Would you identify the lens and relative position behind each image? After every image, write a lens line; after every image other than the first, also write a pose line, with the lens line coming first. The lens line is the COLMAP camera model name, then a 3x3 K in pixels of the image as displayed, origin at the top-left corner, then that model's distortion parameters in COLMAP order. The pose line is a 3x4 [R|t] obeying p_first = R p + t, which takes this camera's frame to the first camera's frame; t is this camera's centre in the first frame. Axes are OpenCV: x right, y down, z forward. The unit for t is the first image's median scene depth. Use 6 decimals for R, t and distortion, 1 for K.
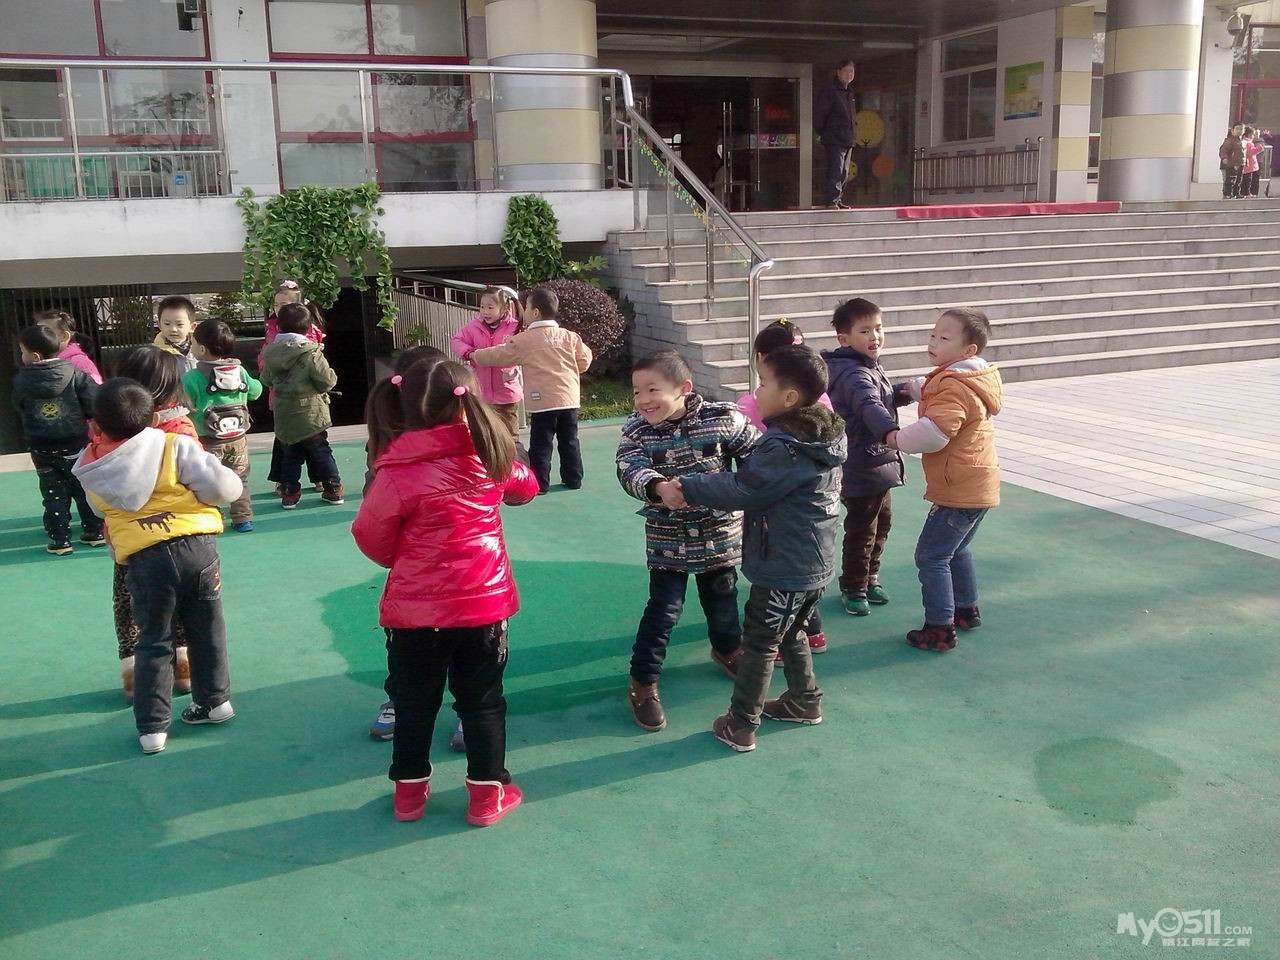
lens RADIAL K [[1232.5, 0, 642.2], [0, 1232.5, 473.3], [0, 0, 1]] dist [0.083050, -0.236824]
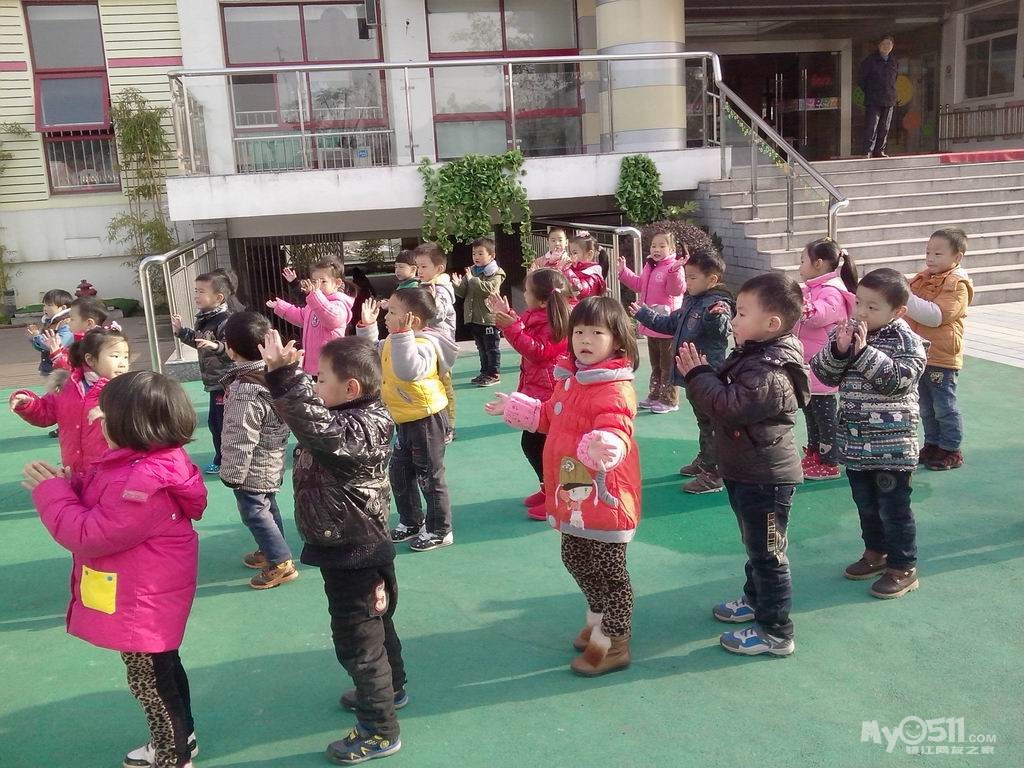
lens RADIAL K [[985.5, 0, 509.2], [0, 985.5, 382.5], [0, 0, 1]] dist [0.055754, -0.144562]
pose [[0.985306, 0.002803, -0.170778, -0.044709], [-0.002173, 0.999990, 0.003876, 0.003715], [0.170787, -0.003448, 0.985302, -0.016664]]
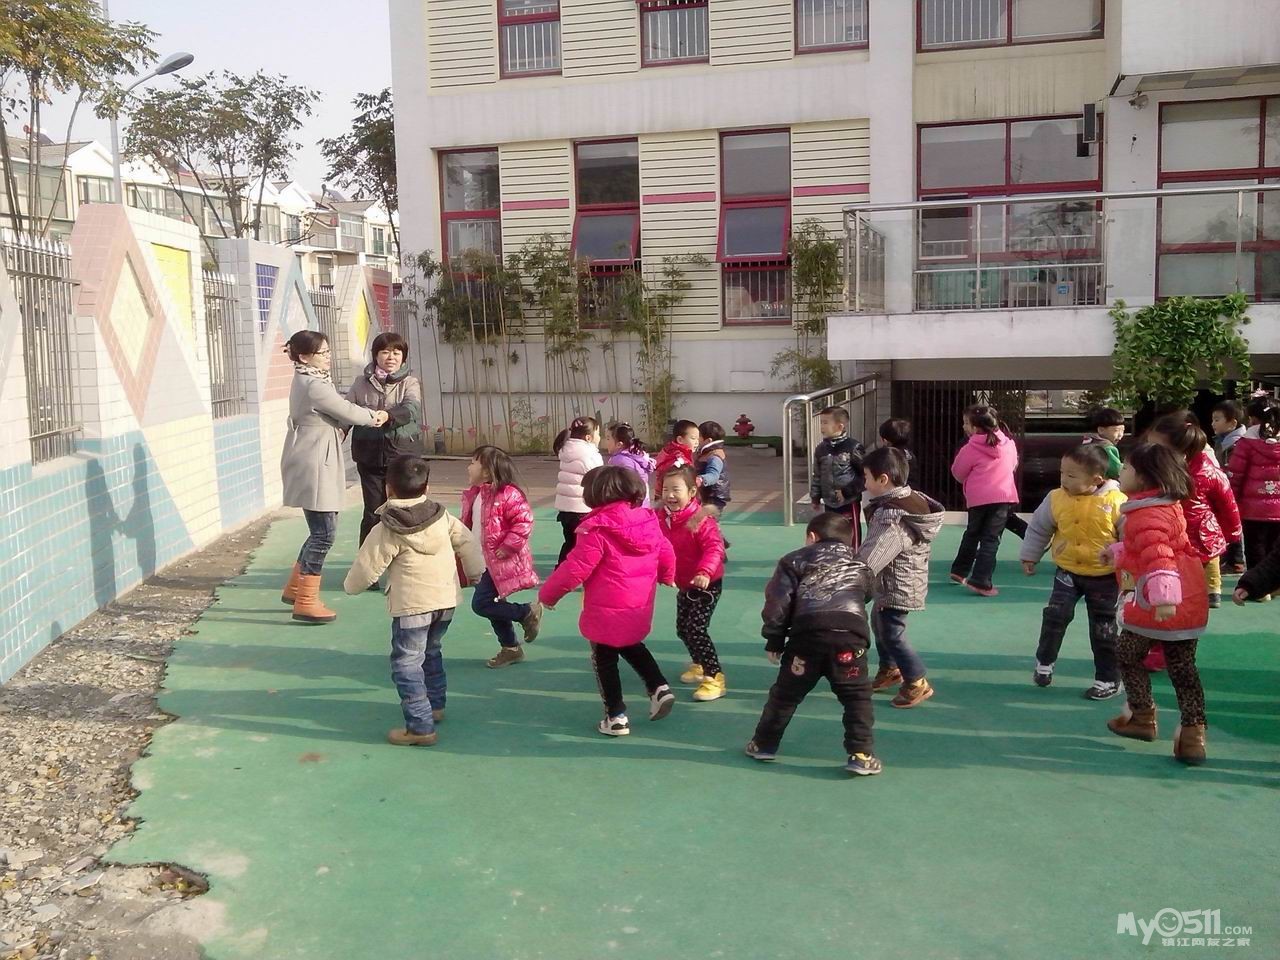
lens RADIAL K [[1239.6, 0, 649.1], [0, 1239.6, 465.5], [0, 0, 1]] dist [0.108738, -0.270694]
pose [[0.785744, 0.074148, -0.614091, 0.047962], [-0.124881, 0.991362, -0.040087, 0.015432], [0.605814, 0.108187, 0.788216, -0.120329]]
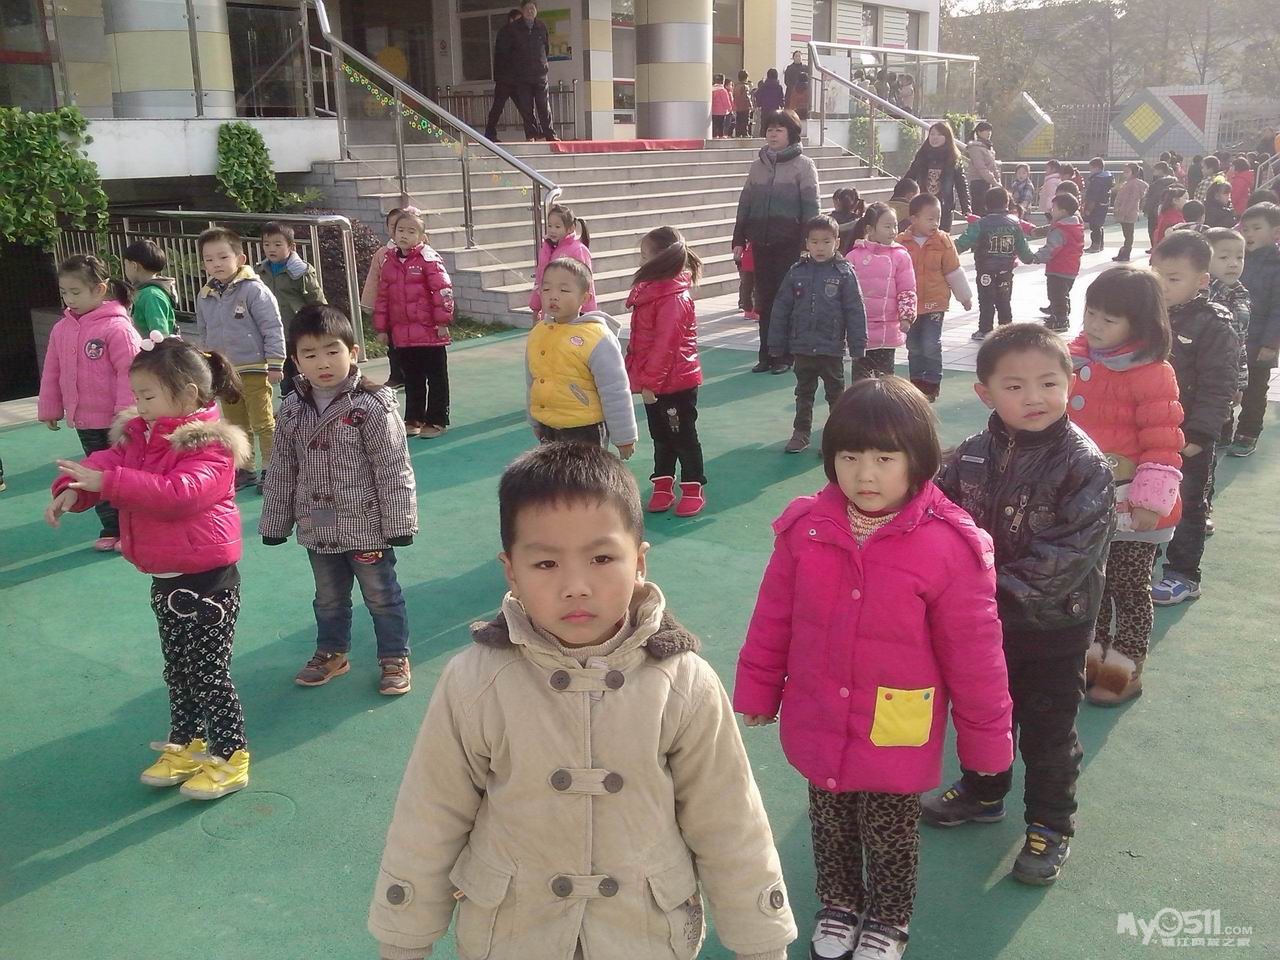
lens RADIAL K [[1247.4, 0, 645.6], [0, 1247.4, 456.9], [0, 0, 1]] dist [0.060530, -0.184629]
pose [[0.869508, -0.111422, 0.481188, -0.291003], [0.097137, 0.993773, 0.054589, 0.004307], [-0.484274, -0.000724, 0.874916, 0.020400]]
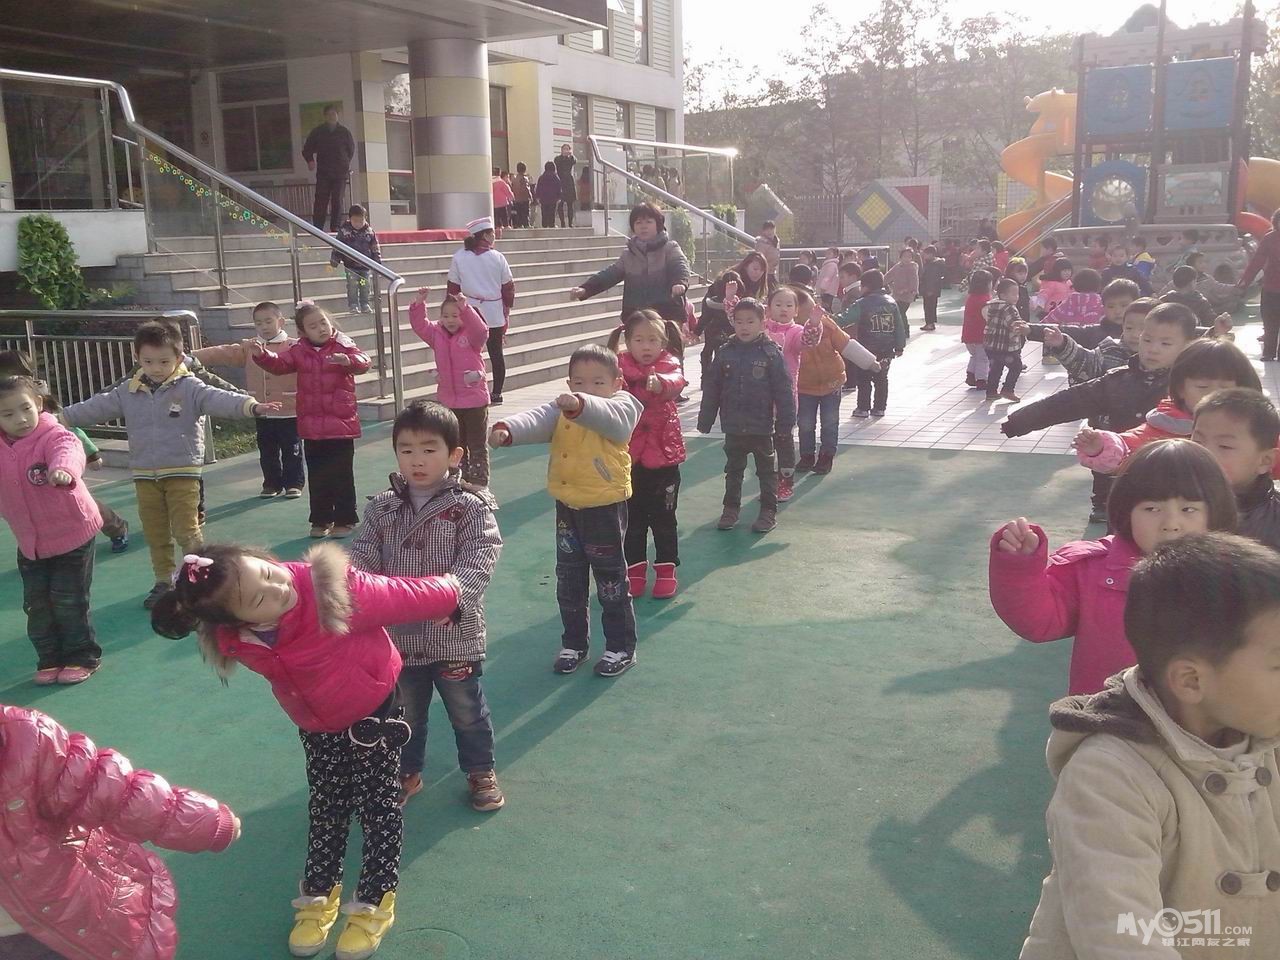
lens RADIAL K [[1232.5, 0, 642.2], [0, 1232.5, 473.3], [0, 0, 1]] dist [0.083050, -0.236824]
pose [[0.744395, -0.125034, 0.655929, -0.350706], [0.144139, 0.989242, 0.024992, -0.004820], [-0.651997, 0.075940, 0.754409, 0.073390]]
